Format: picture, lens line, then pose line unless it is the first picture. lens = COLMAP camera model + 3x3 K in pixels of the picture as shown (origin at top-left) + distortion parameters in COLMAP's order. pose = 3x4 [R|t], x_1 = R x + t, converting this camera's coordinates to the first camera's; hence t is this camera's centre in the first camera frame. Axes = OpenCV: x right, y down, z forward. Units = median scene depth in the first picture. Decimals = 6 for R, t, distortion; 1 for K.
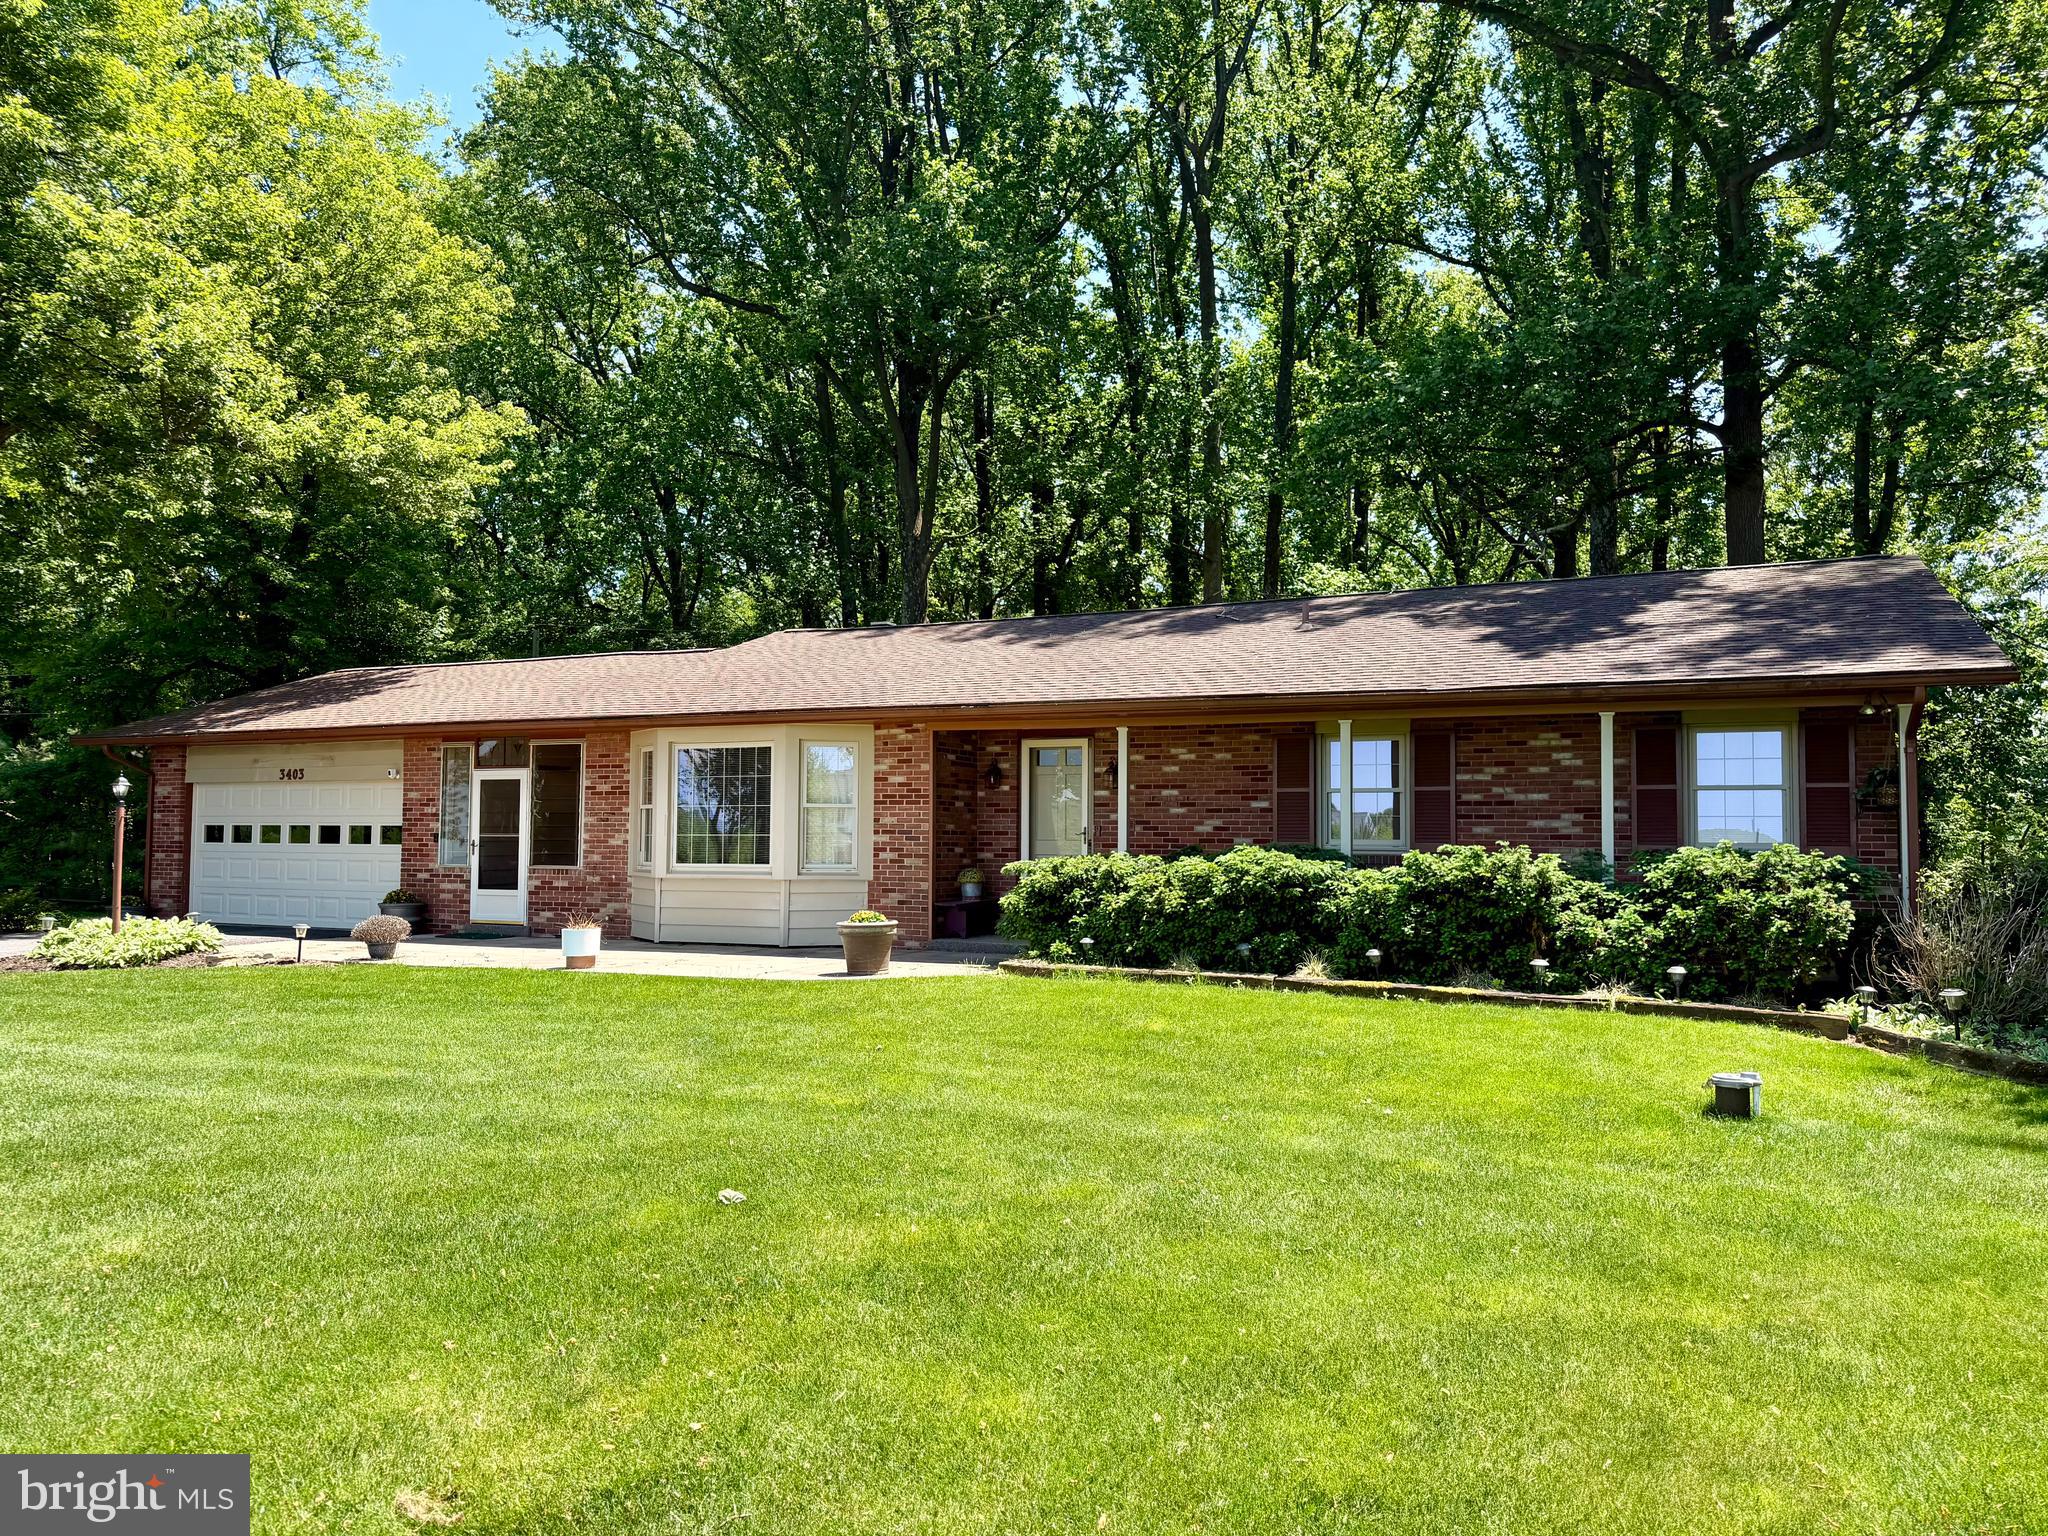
lens RADIAL K [[1399.2, 0, 1015.3], [0, 1399.2, 786.2], [0, 0, 1]] dist [0.170131, -0.313524]
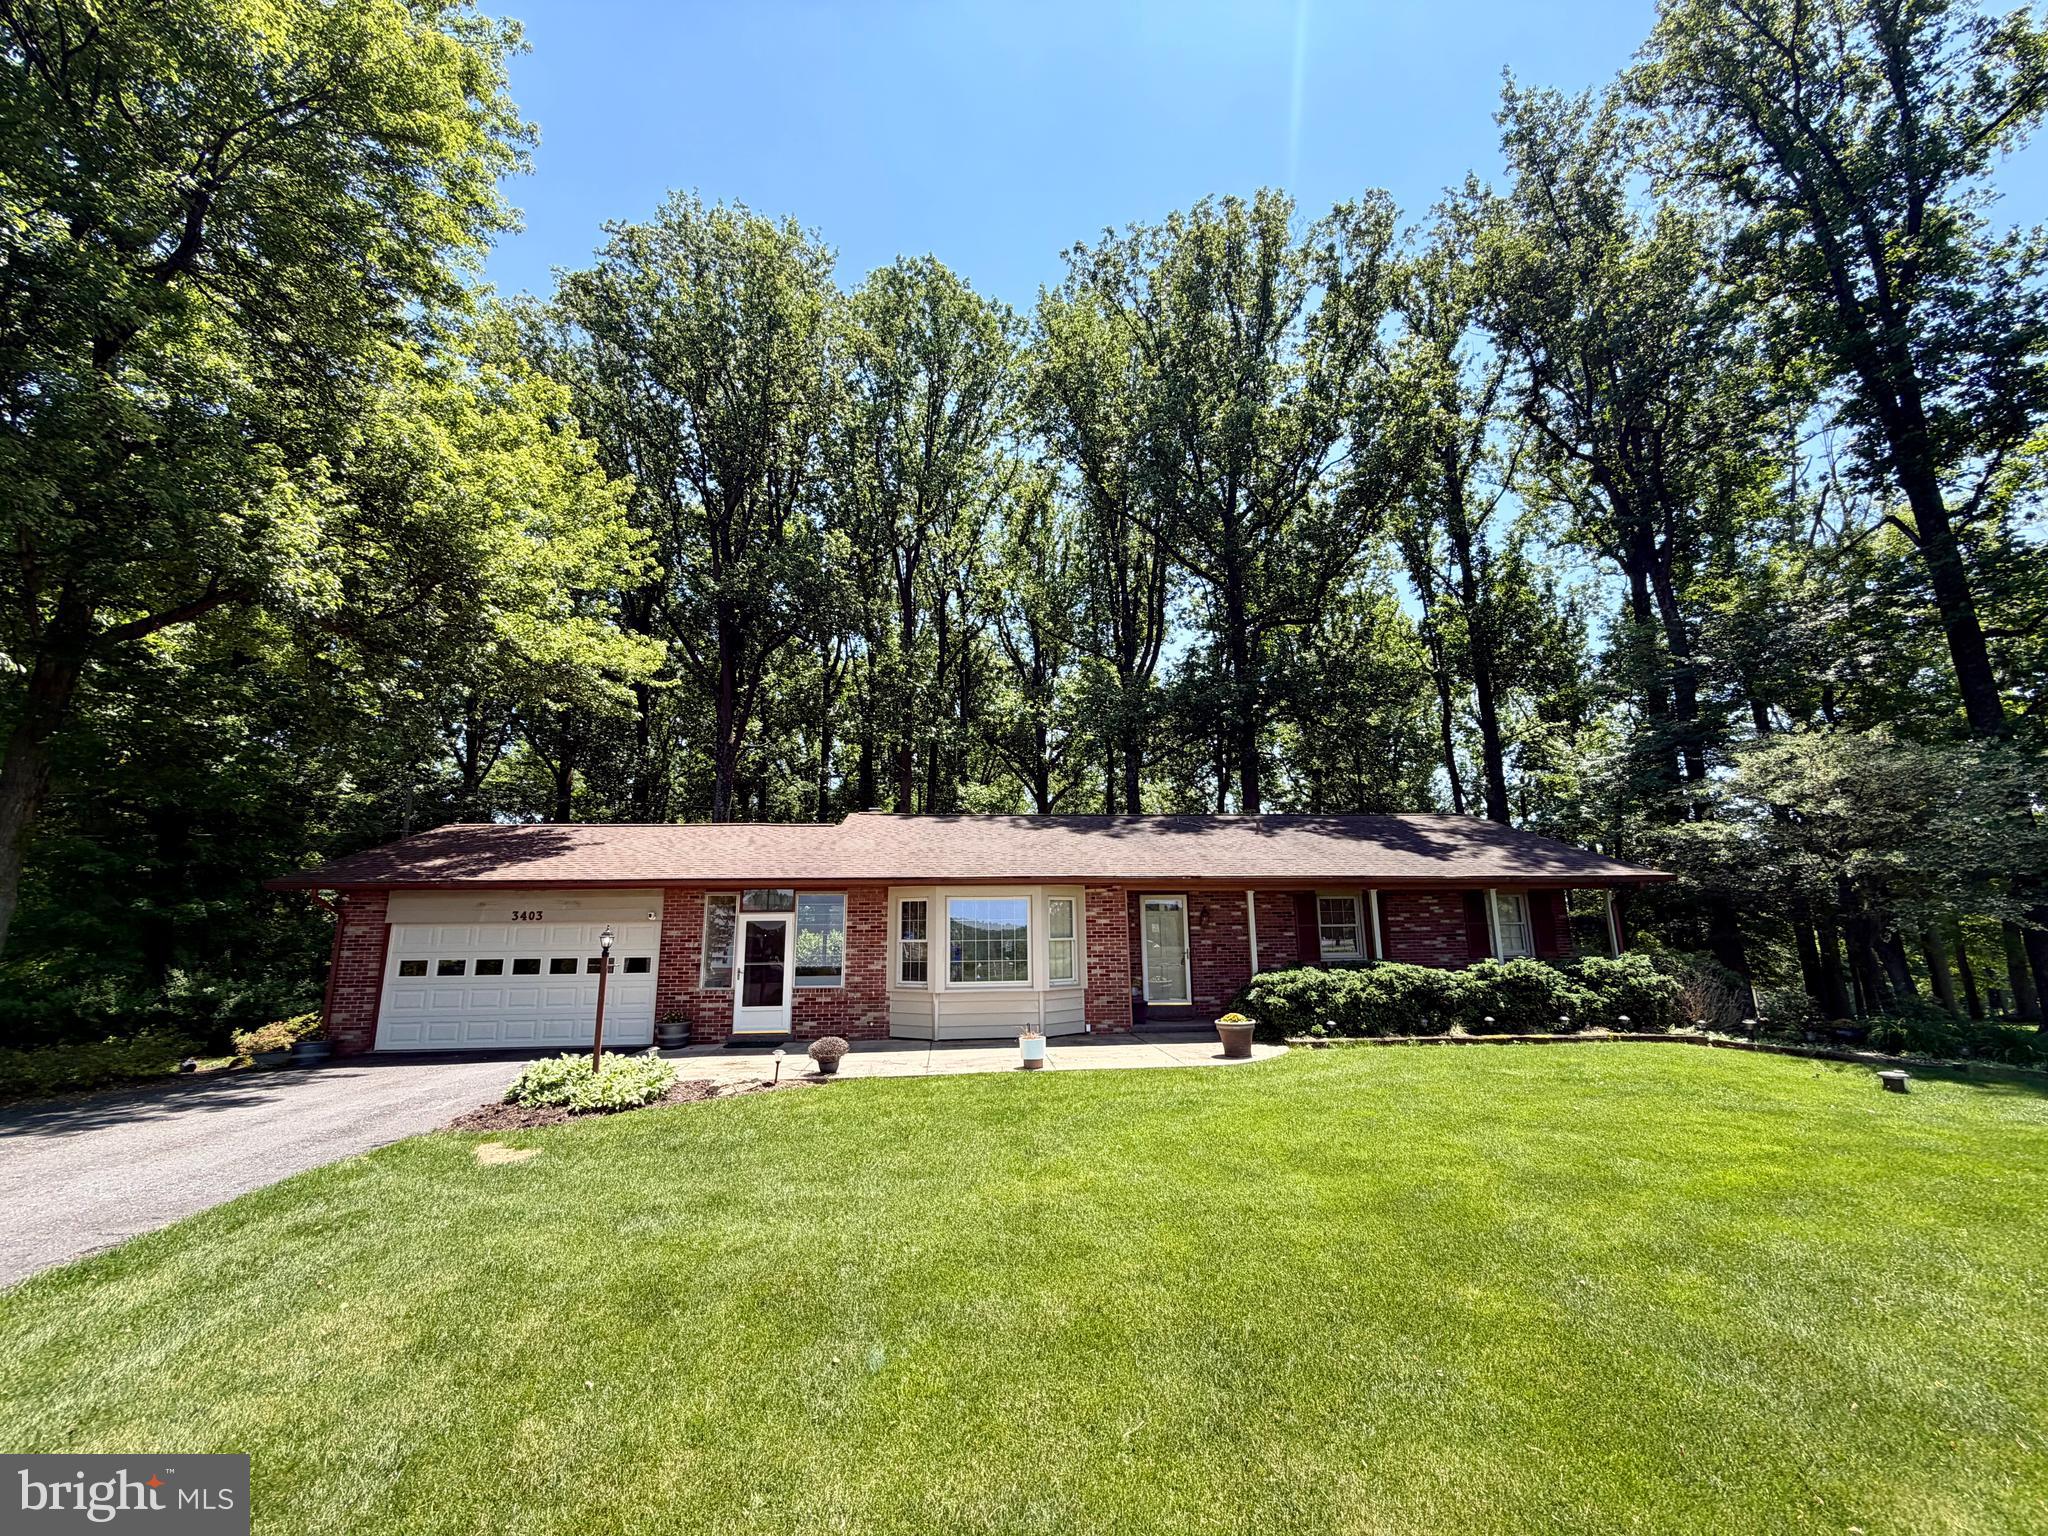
lens RADIAL K [[816.2, 0, 1018.1], [0, 816.2, 768.8], [0, 0, 1]] dist [-0.000641, 0.000187]
pose [[0.868329, 0.079915, 0.489508, -0.597105], [-0.001906, 0.987465, -0.157828, -0.027798], [-0.495984, 0.136114, 0.857597, 0.228886]]
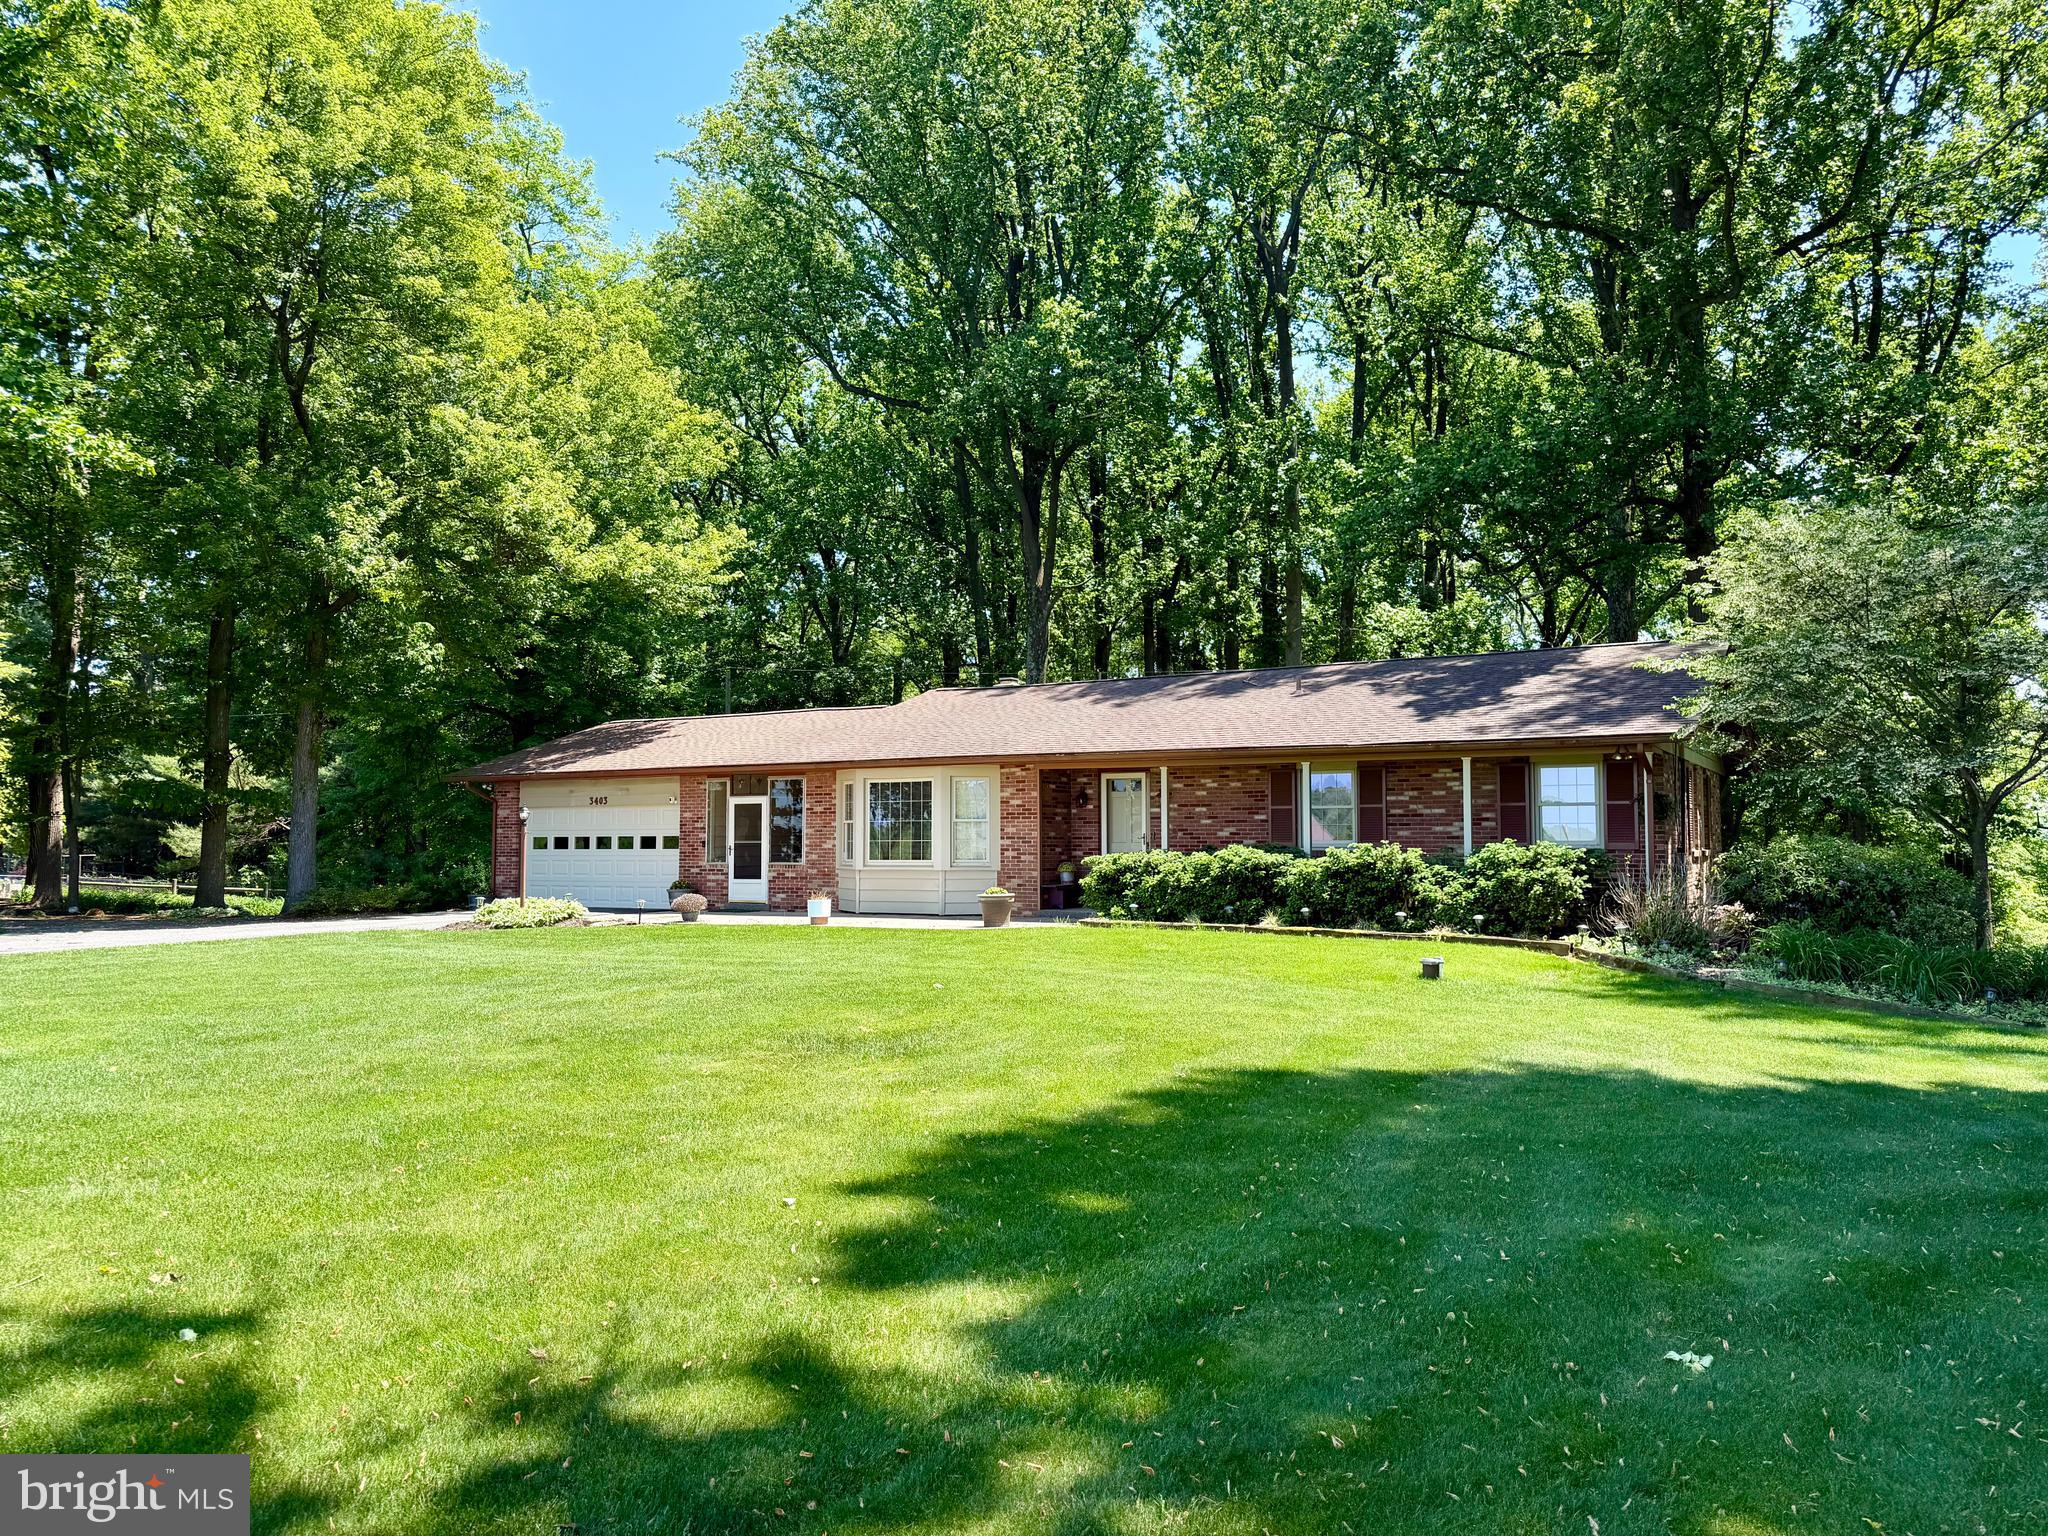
lens RADIAL K [[1399.2, 0, 1015.3], [0, 1399.2, 786.2], [0, 0, 1]] dist [0.170131, -0.313524]
pose [[0.995275, -0.012253, -0.096323, 0.054947], [0.011993, 0.999923, -0.003278, -0.016173], [0.096356, 0.002107, 0.995345, -0.450230]]
